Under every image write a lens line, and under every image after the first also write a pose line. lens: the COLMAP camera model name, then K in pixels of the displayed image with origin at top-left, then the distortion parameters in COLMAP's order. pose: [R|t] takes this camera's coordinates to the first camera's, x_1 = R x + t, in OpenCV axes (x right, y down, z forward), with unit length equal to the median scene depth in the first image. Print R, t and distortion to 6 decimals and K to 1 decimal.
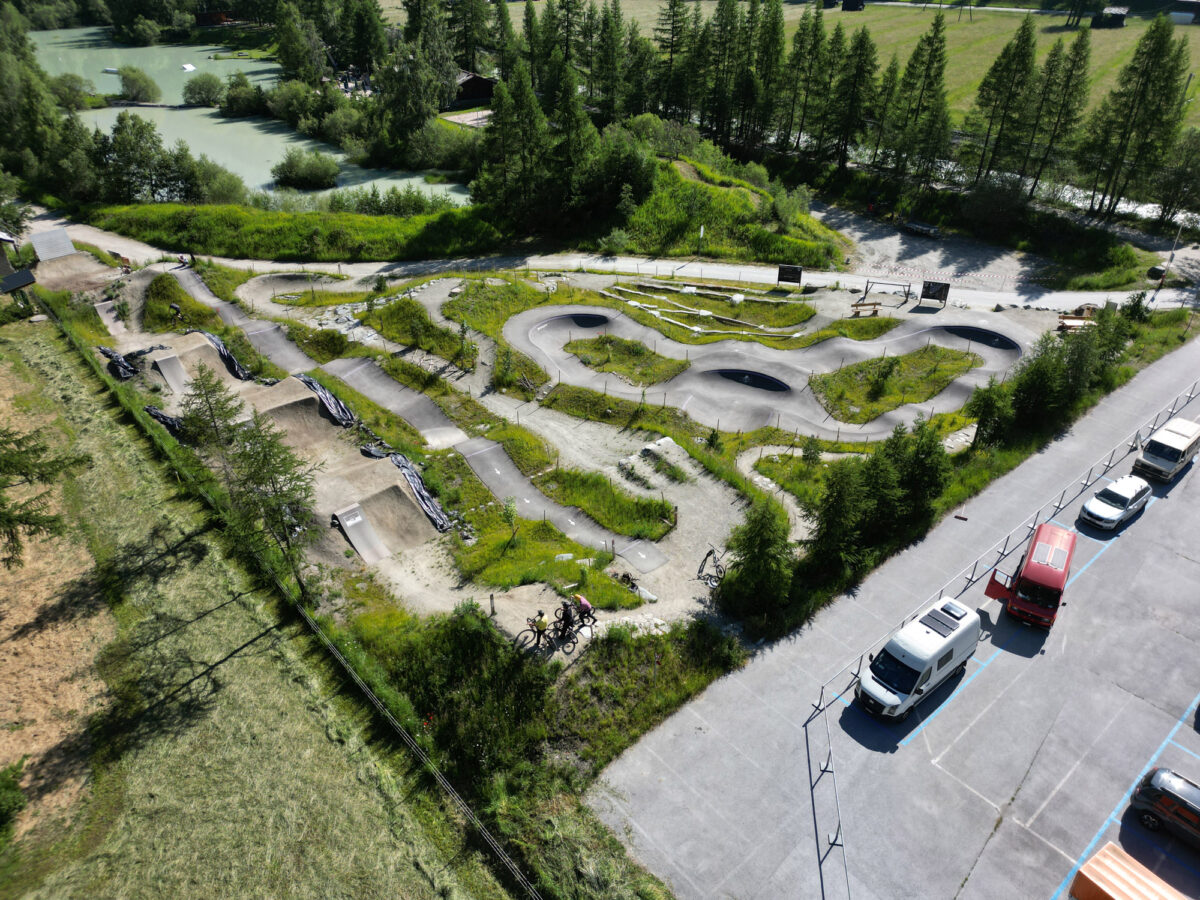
lens RADIAL K [[828.6, 0, 601.4], [0, 828.6, 447.4], [0, 0, 1]] dist [0.071548, -0.054955]
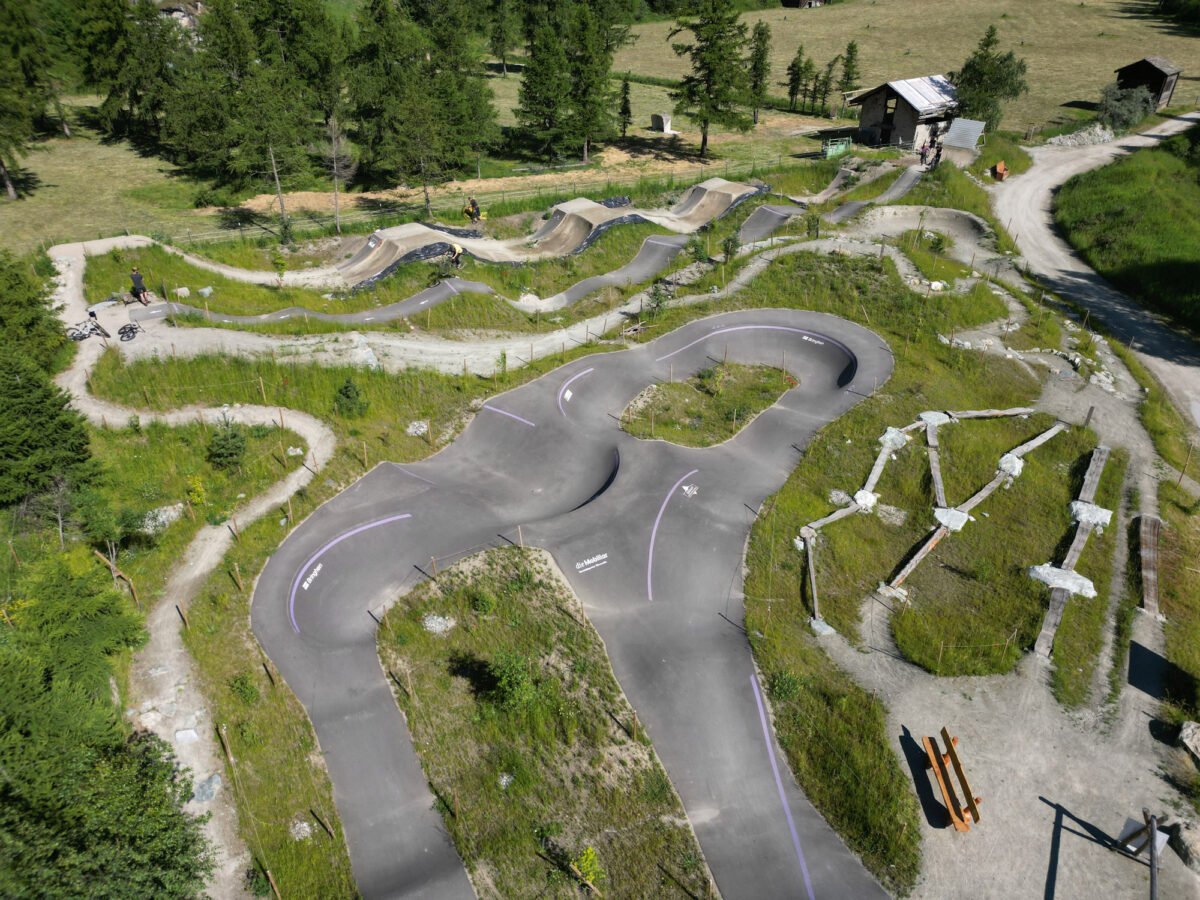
lens RADIAL K [[828.6, 0, 599.0], [0, 828.6, 452.8], [0, 0, 1]] dist [0.071548, -0.054955]
pose [[-0.172518, 0.520891, -0.836009, 0.518846], [-0.522979, 0.670787, 0.525868, -0.330270], [0.834704, 0.527937, 0.156692, 0.798058]]
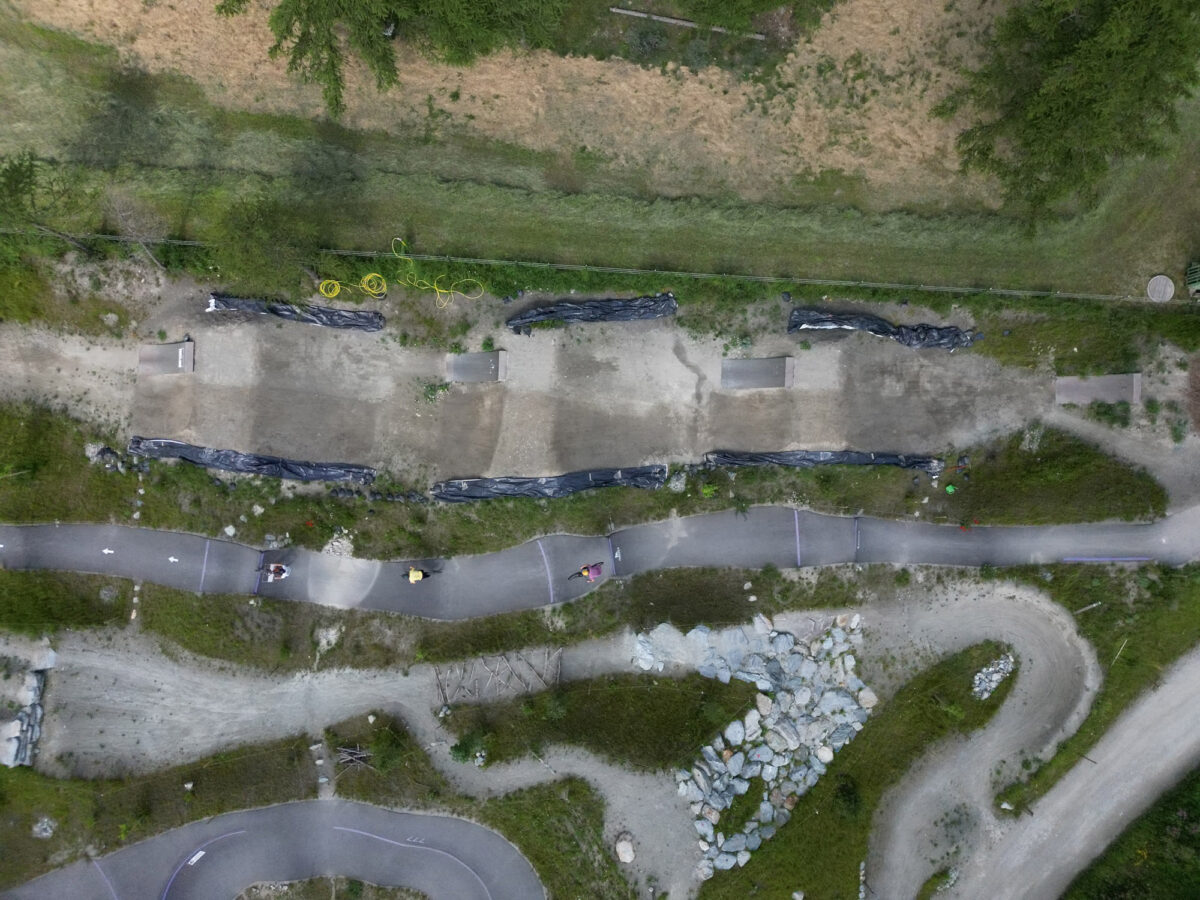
lens RADIAL K [[828.6, 0, 611.3], [0, 828.6, 444.7], [0, 0, 1]] dist [0.071548, -0.054955]
pose [[-0.698298, 0.715739, -0.009918, -0.339142], [-0.381797, -0.360701, 0.850956, -0.529834], [0.605485, 0.598008, 0.525143, 0.559395]]
